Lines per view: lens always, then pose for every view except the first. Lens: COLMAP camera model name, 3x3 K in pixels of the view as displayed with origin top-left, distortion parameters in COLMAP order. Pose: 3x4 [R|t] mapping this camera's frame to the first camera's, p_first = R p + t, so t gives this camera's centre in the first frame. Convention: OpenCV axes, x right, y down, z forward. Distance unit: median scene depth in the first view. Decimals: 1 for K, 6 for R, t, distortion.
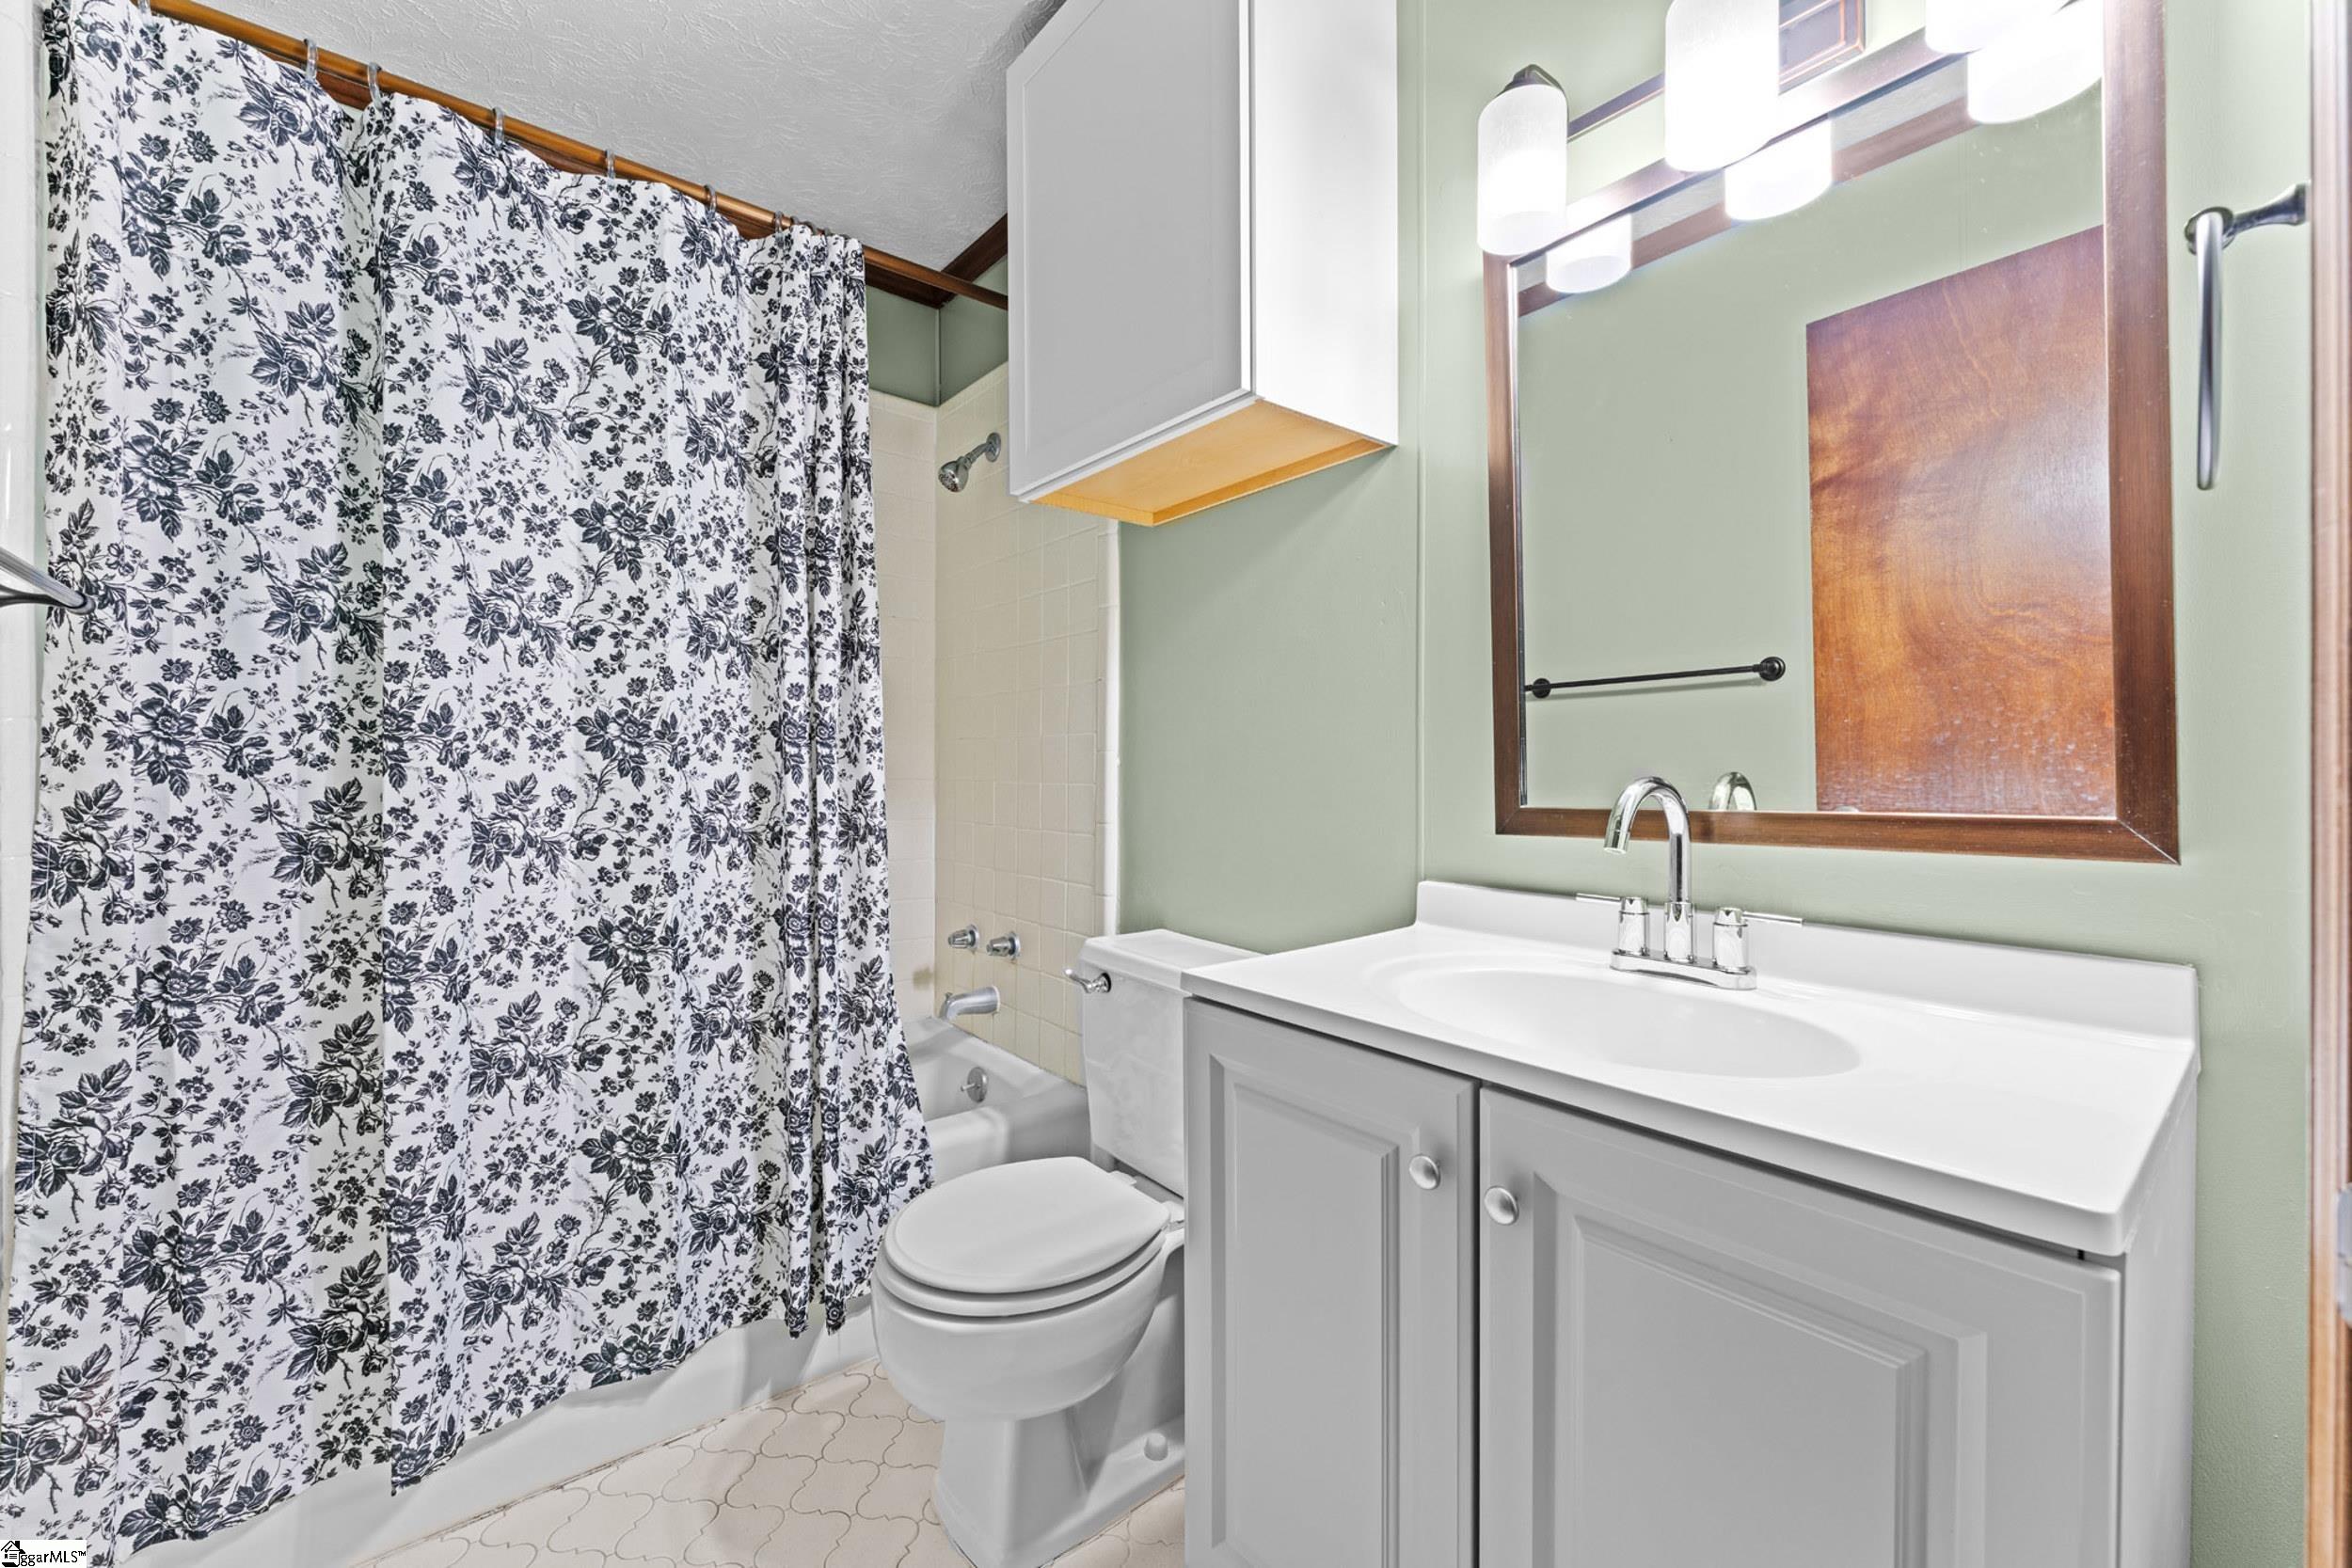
lens RADIAL K [[947.1, 0, 1166.4], [0, 947.1, 780.6], [0, 0, 1]] dist [0.000725, -0.000462]
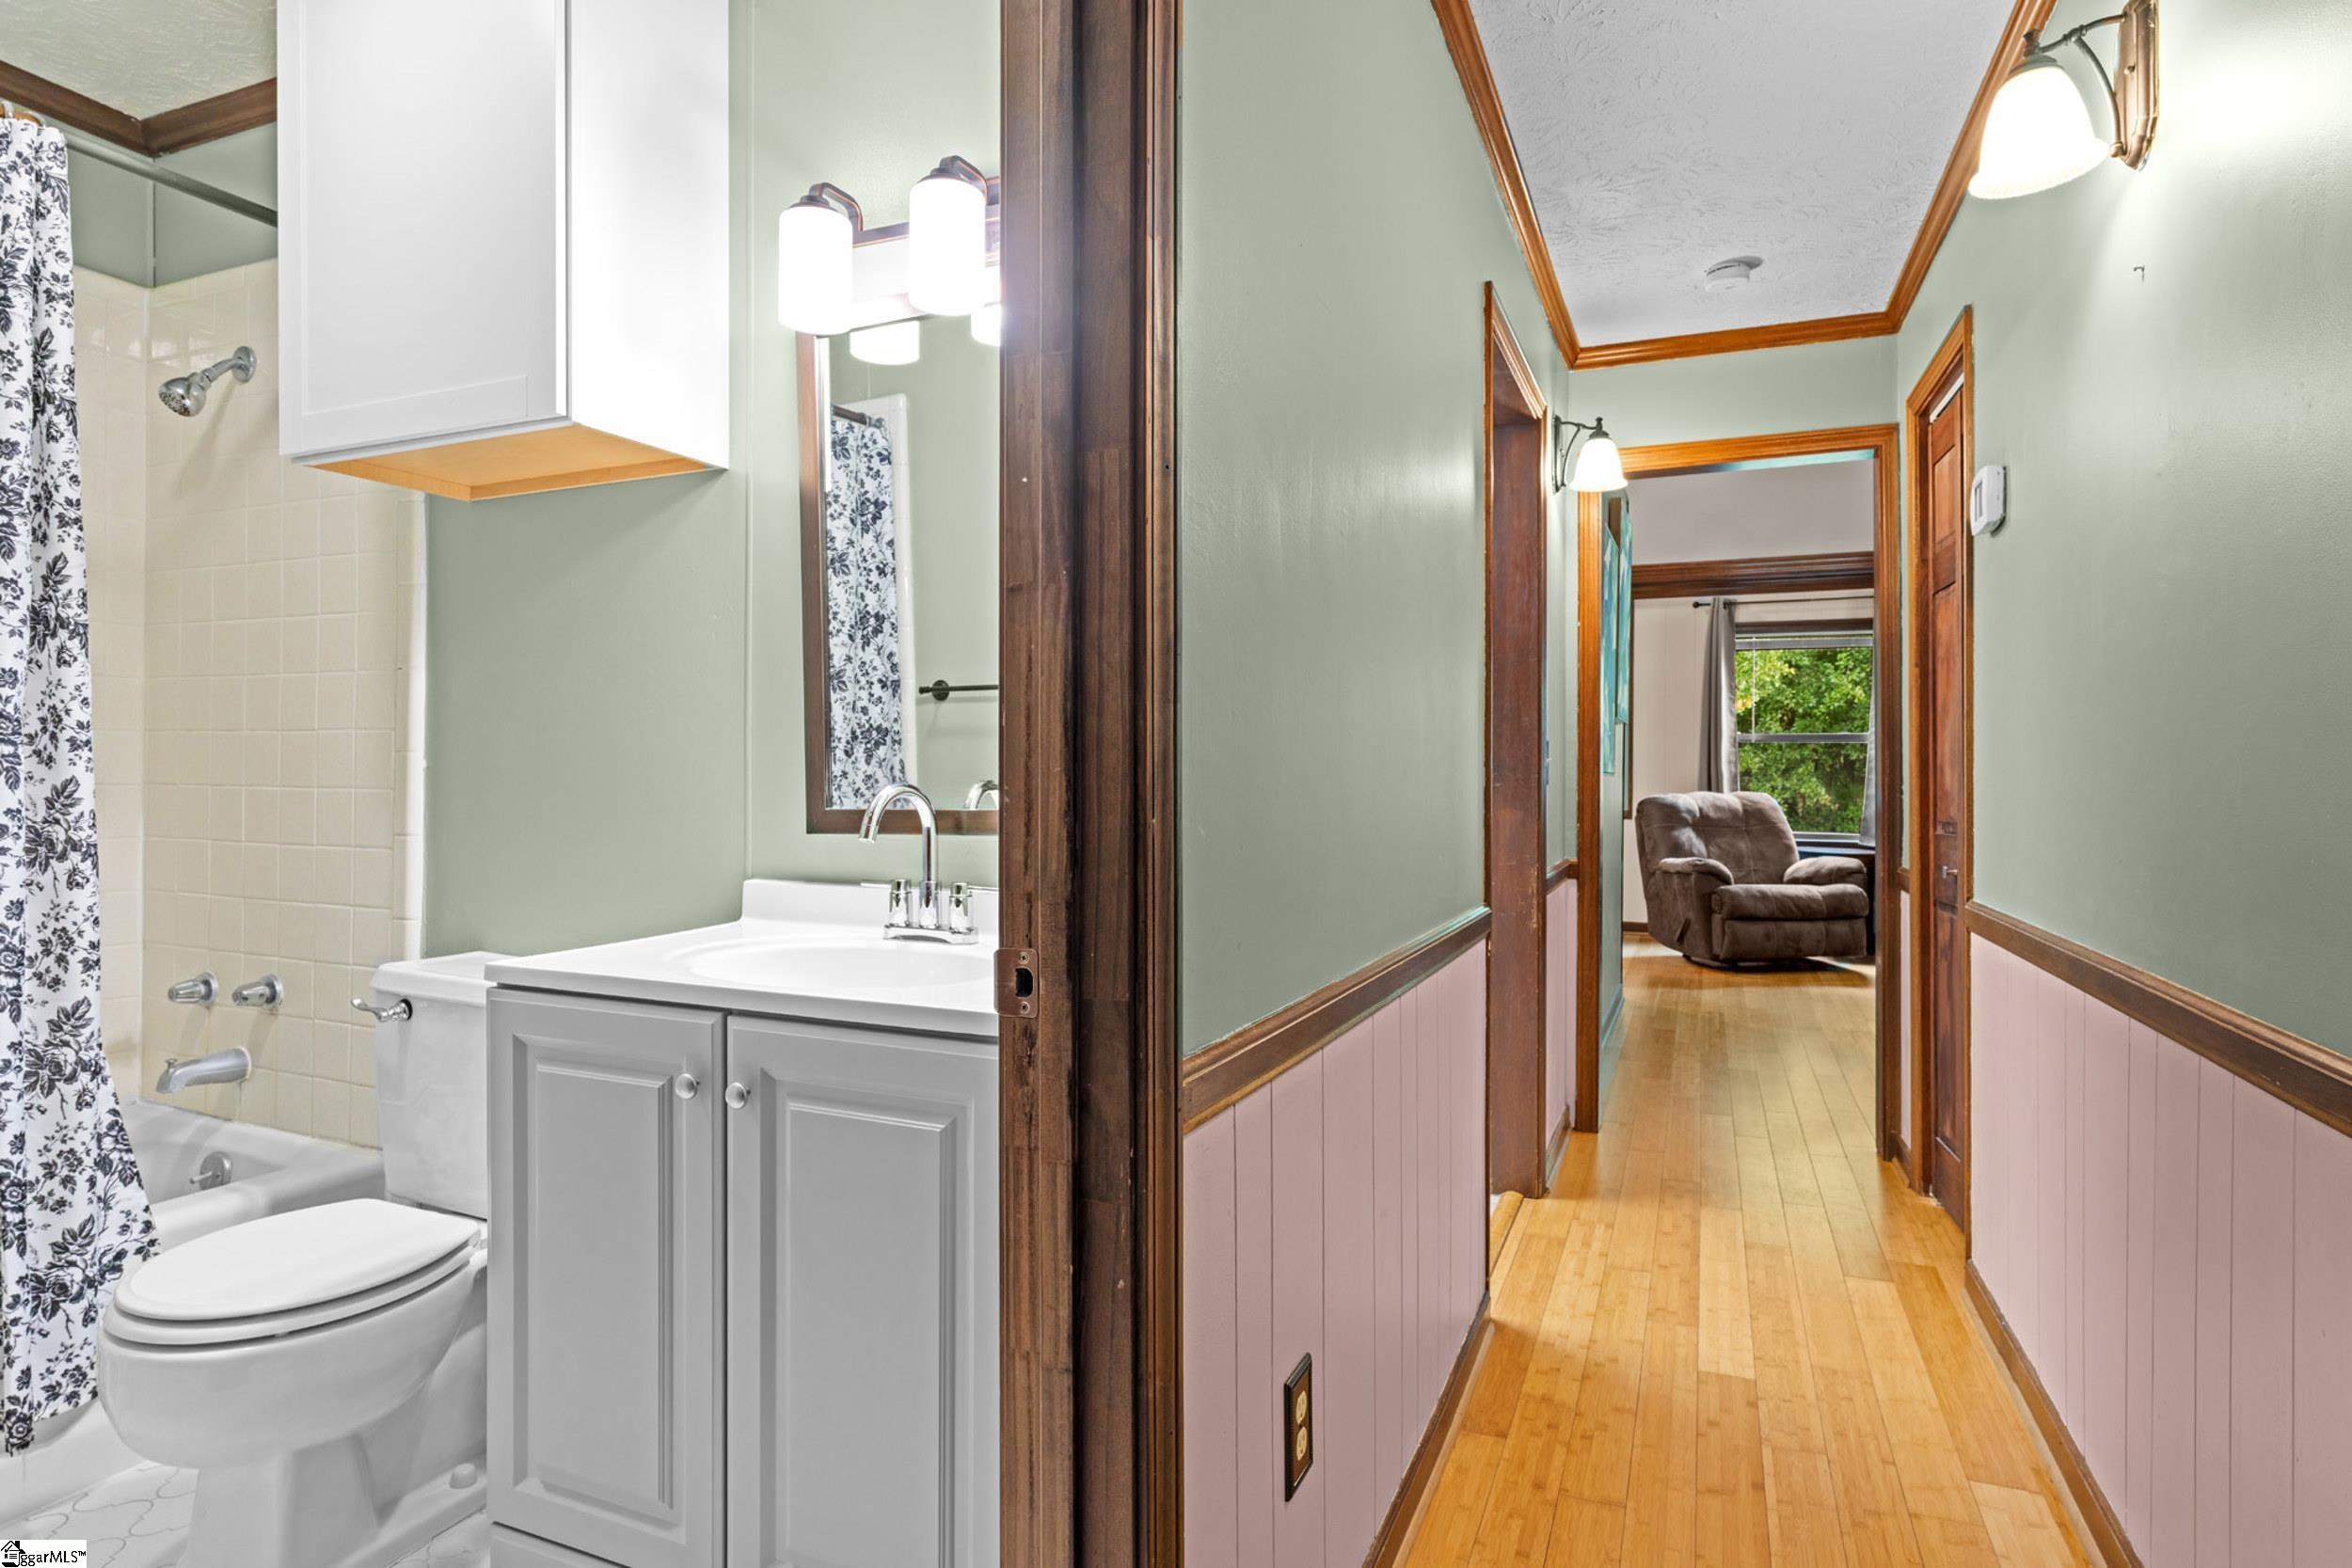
lens RADIAL K [[1261.3, 0, 1165.0], [0, 1261.3, 781.4], [0, 0, 1]] dist [0.001880, 0.000078]
pose [[0.890589, 0.003376, 0.454797, 0.033708], [-0.001012, 0.999985, -0.005441, 0.001547], [-0.454808, 0.004386, 0.890579, -0.415668]]
